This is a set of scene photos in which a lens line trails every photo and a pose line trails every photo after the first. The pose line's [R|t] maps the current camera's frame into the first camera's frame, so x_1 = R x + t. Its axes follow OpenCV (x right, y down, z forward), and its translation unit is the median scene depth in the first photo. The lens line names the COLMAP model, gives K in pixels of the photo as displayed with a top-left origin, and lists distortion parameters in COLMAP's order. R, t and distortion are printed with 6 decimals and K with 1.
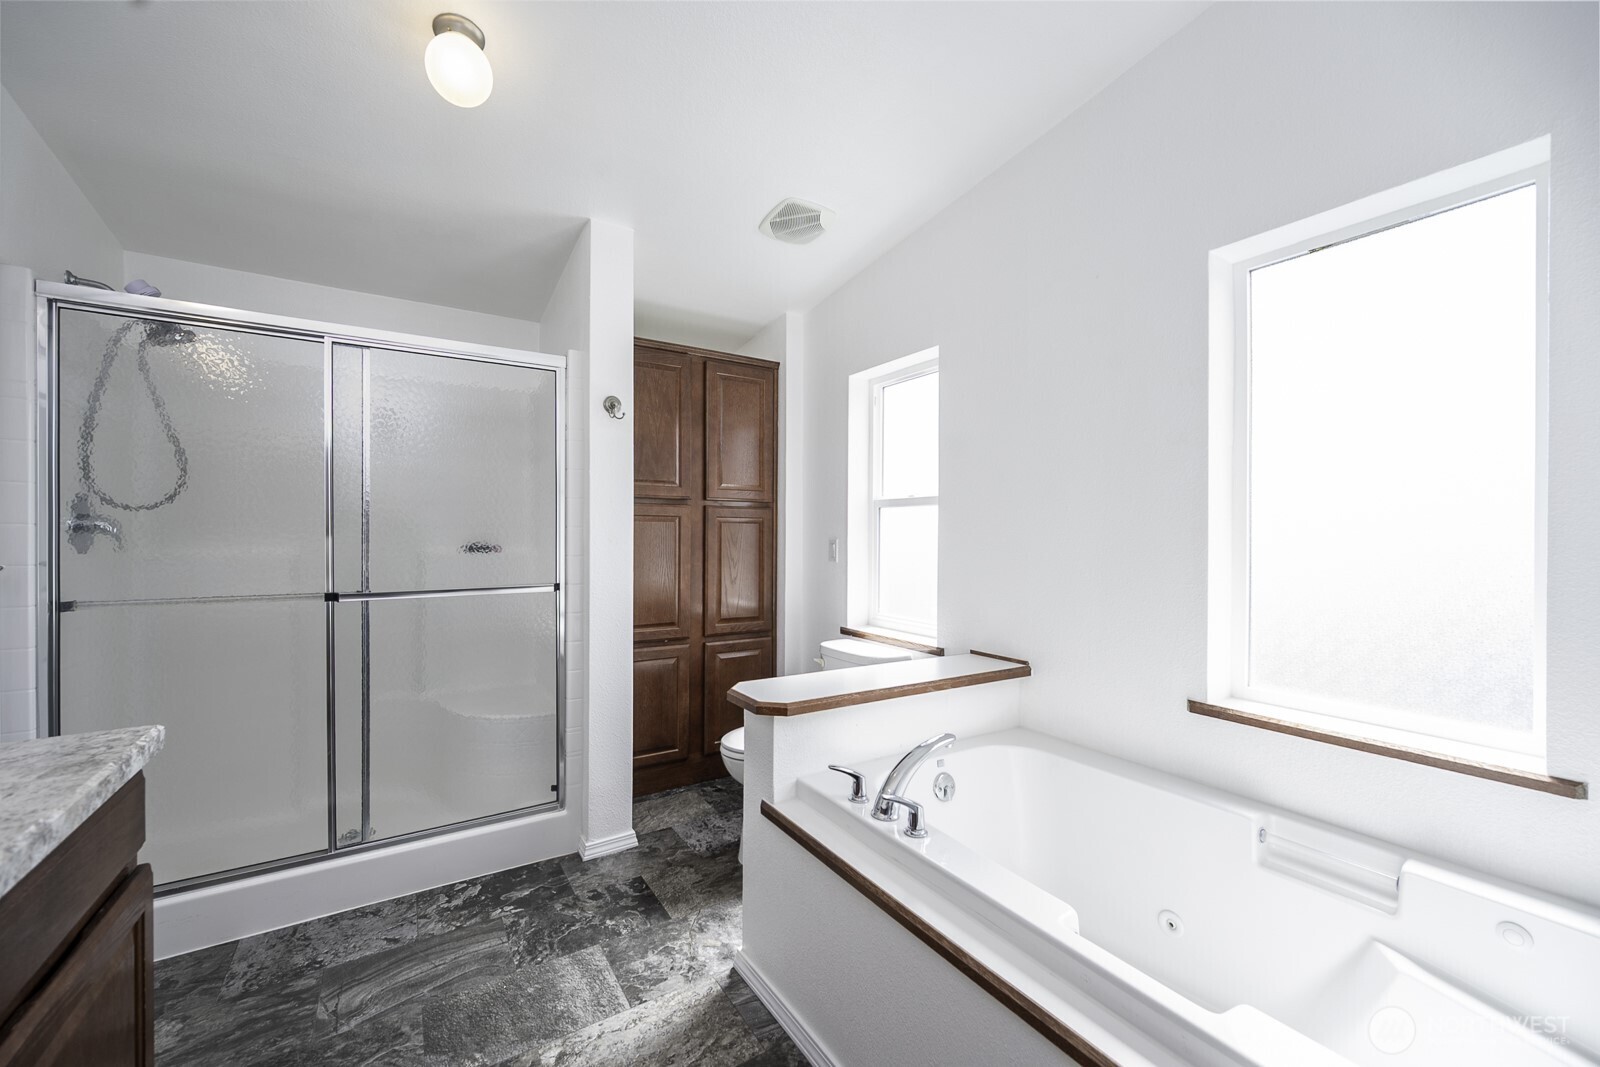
lens RADIAL K [[637.2, 0, 782.1], [0, 637.2, 534.1], [0, 0, 1]] dist [-0.000892, -0.000662]
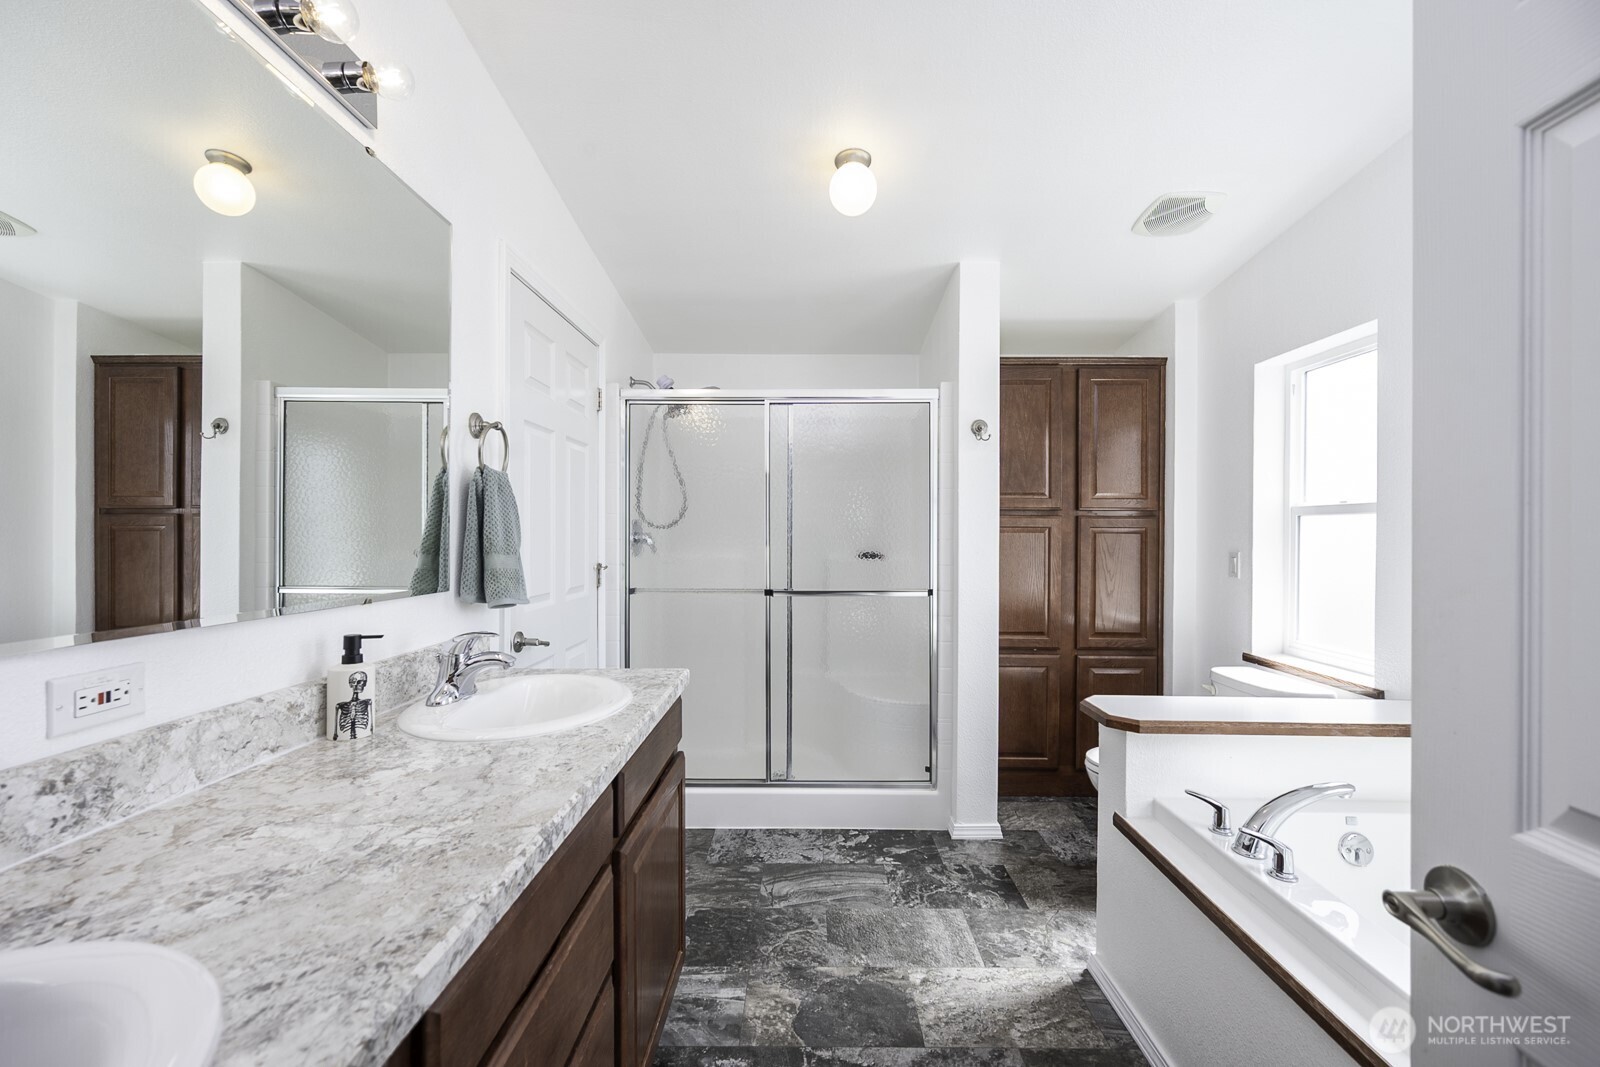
lens RADIAL K [[637.2, 0, 800.9], [0, 637.2, 528.3], [0, 0, 1]] dist [-0.000892, -0.000662]
pose [[0.849478, -0.005079, -0.527599, 0.062137], [-0.002796, 0.999896, -0.014128, -0.018296], [0.527616, 0.013476, 0.849376, -0.109420]]
